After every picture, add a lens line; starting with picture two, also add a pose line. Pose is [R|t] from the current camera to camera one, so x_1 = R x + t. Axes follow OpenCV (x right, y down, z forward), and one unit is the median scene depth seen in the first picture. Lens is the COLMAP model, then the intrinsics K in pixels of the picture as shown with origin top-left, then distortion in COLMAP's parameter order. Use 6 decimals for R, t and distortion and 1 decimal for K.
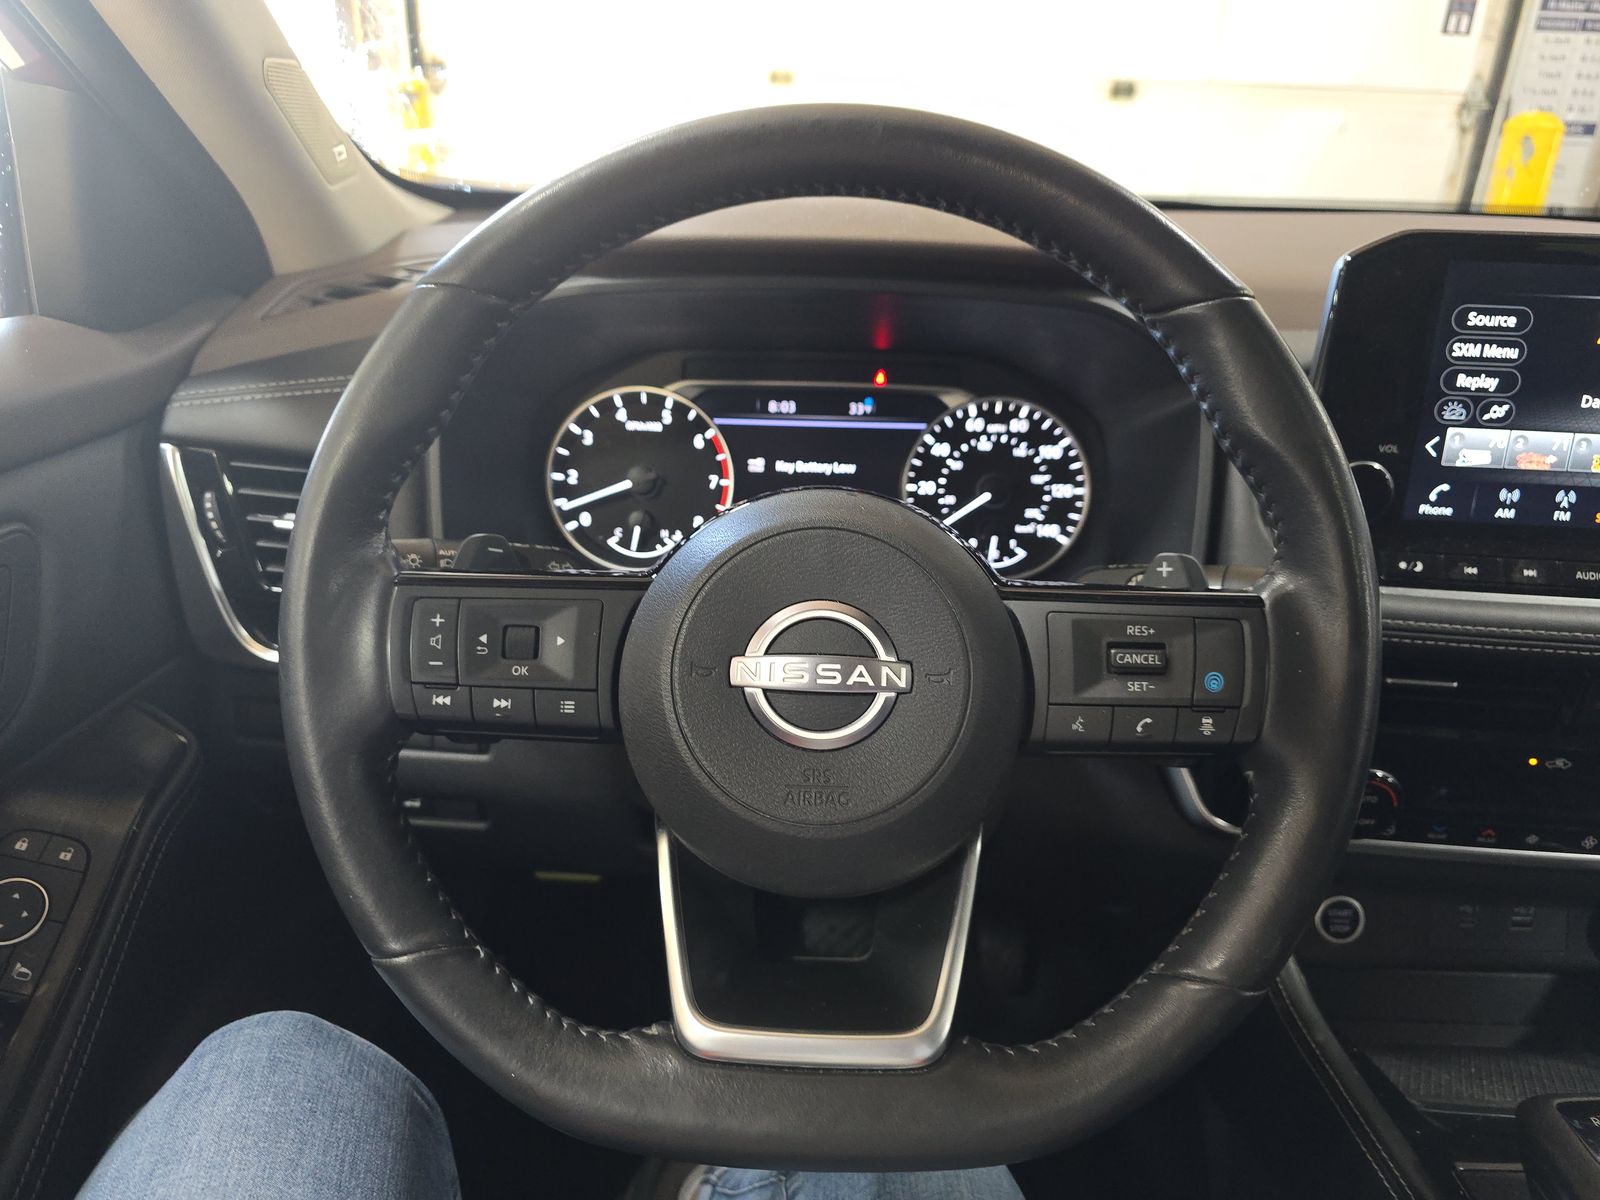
lens RADIAL K [[1045.7, 0, 800.0], [0, 1045.7, 600.0], [0, 0, 1]] dist [0.003607, -0.034793]
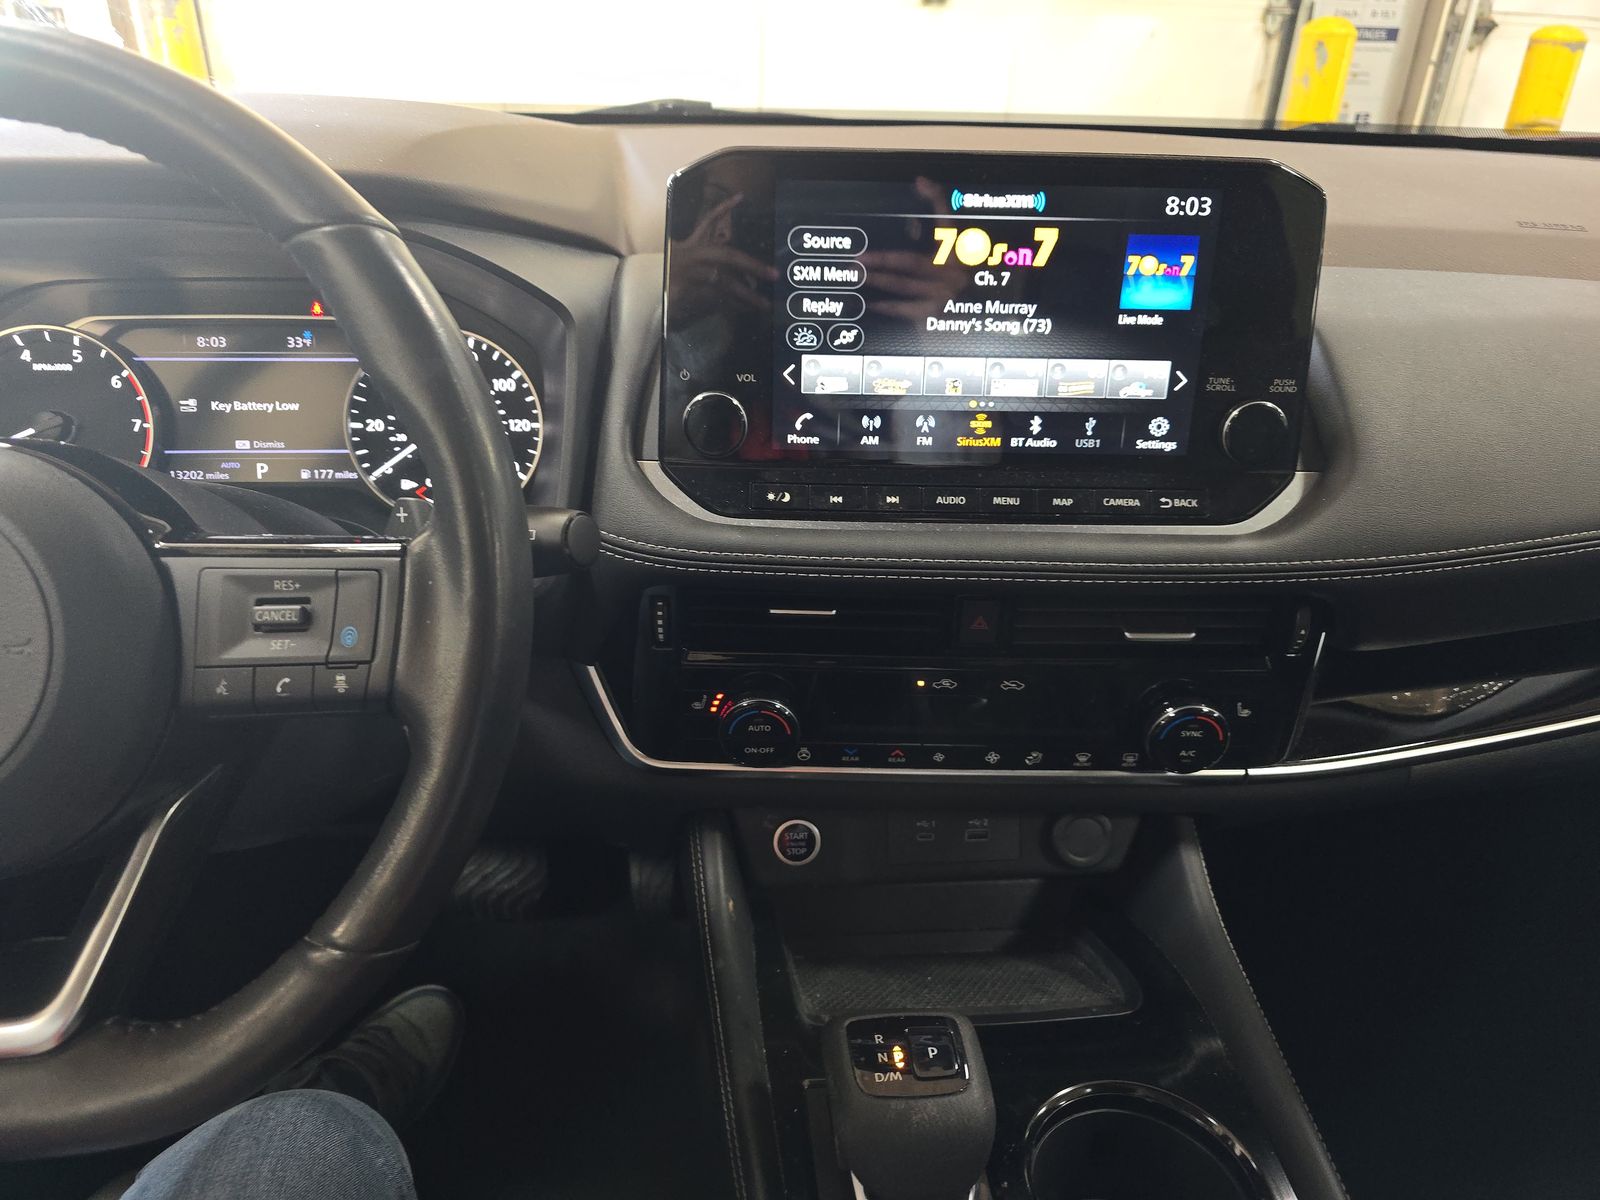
lens RADIAL K [[1036.7, 0, 800.0], [0, 1036.7, 600.0], [0, 0, 1]] dist [0.042184, -0.066427]
pose [[0.993702, -0.044666, 0.102772, 0.405420], [0.036825, 0.996353, 0.076972, -0.007891], [-0.105835, -0.072702, 0.991722, 0.006265]]
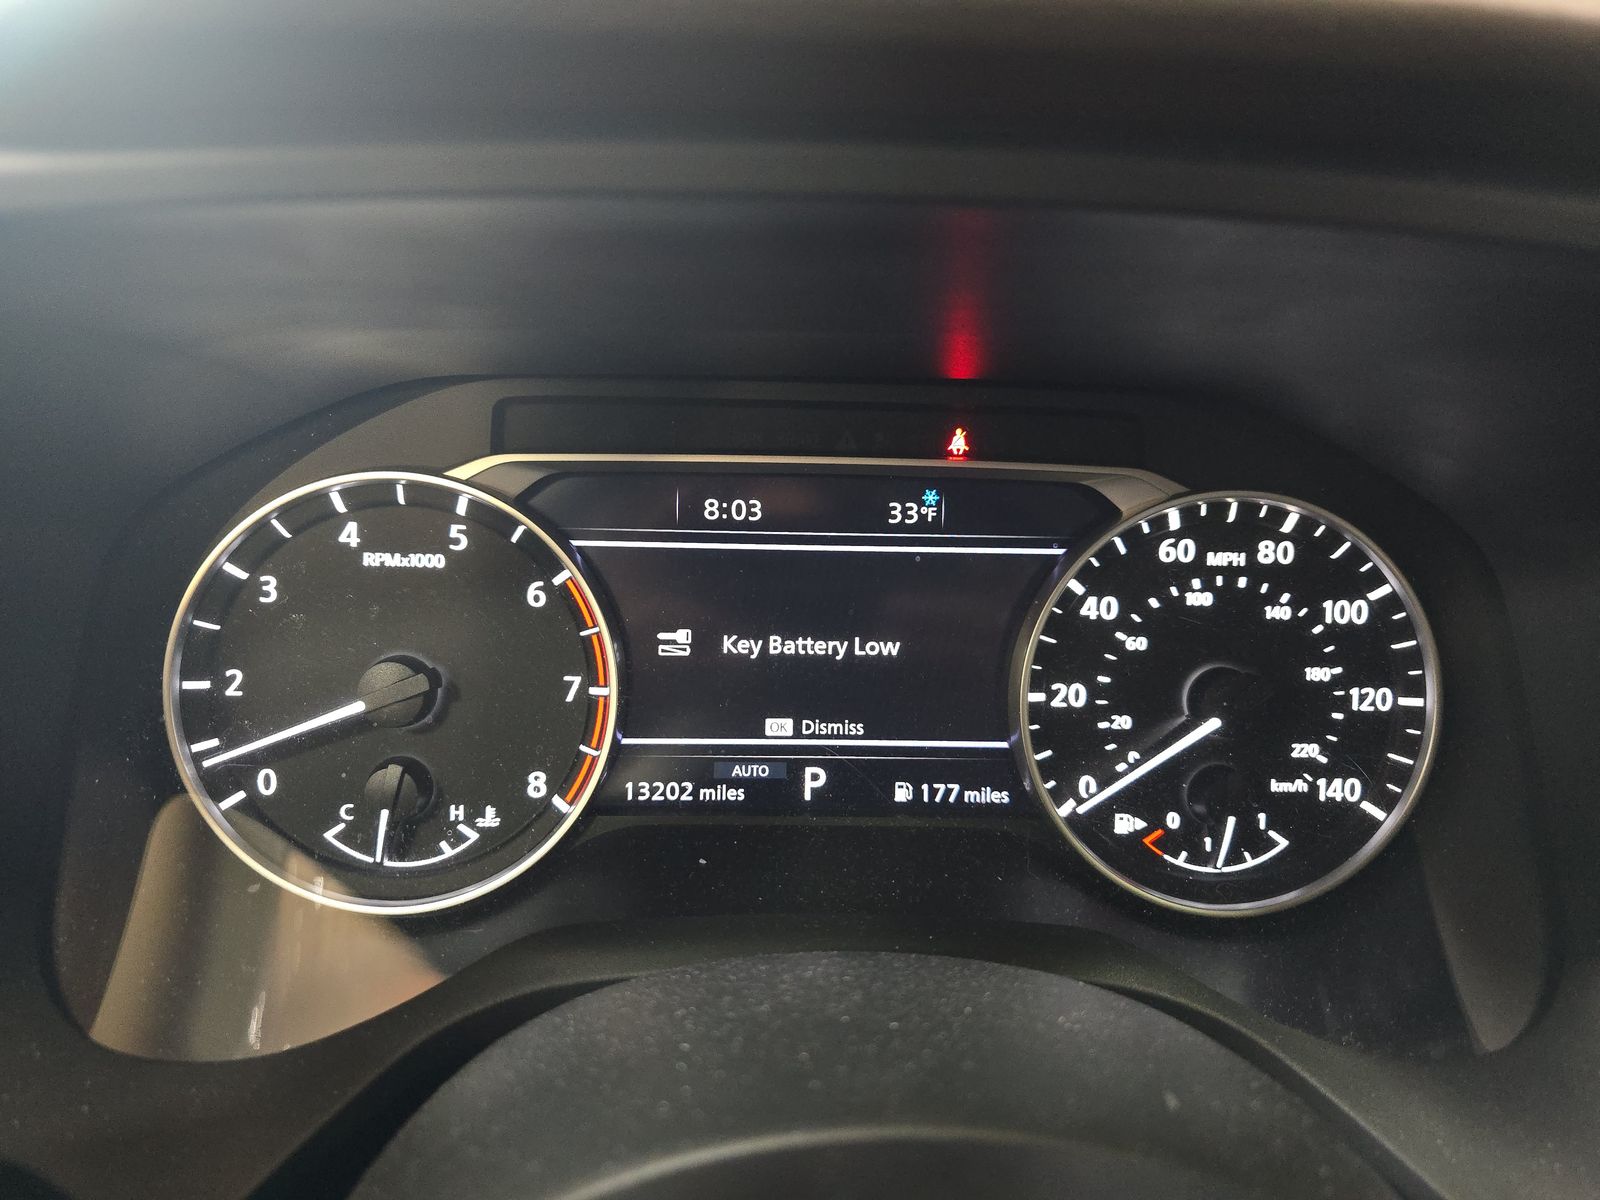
lens RADIAL K [[1045.7, 0, 800.0], [0, 1045.7, 600.0], [0, 0, 1]] dist [0.003607, -0.034793]
pose [[0.998881, -0.009548, 0.046310, -0.009990], [0.009149, 0.999919, 0.008821, -0.153517], [-0.046390, -0.008388, 0.998888, 0.577067]]
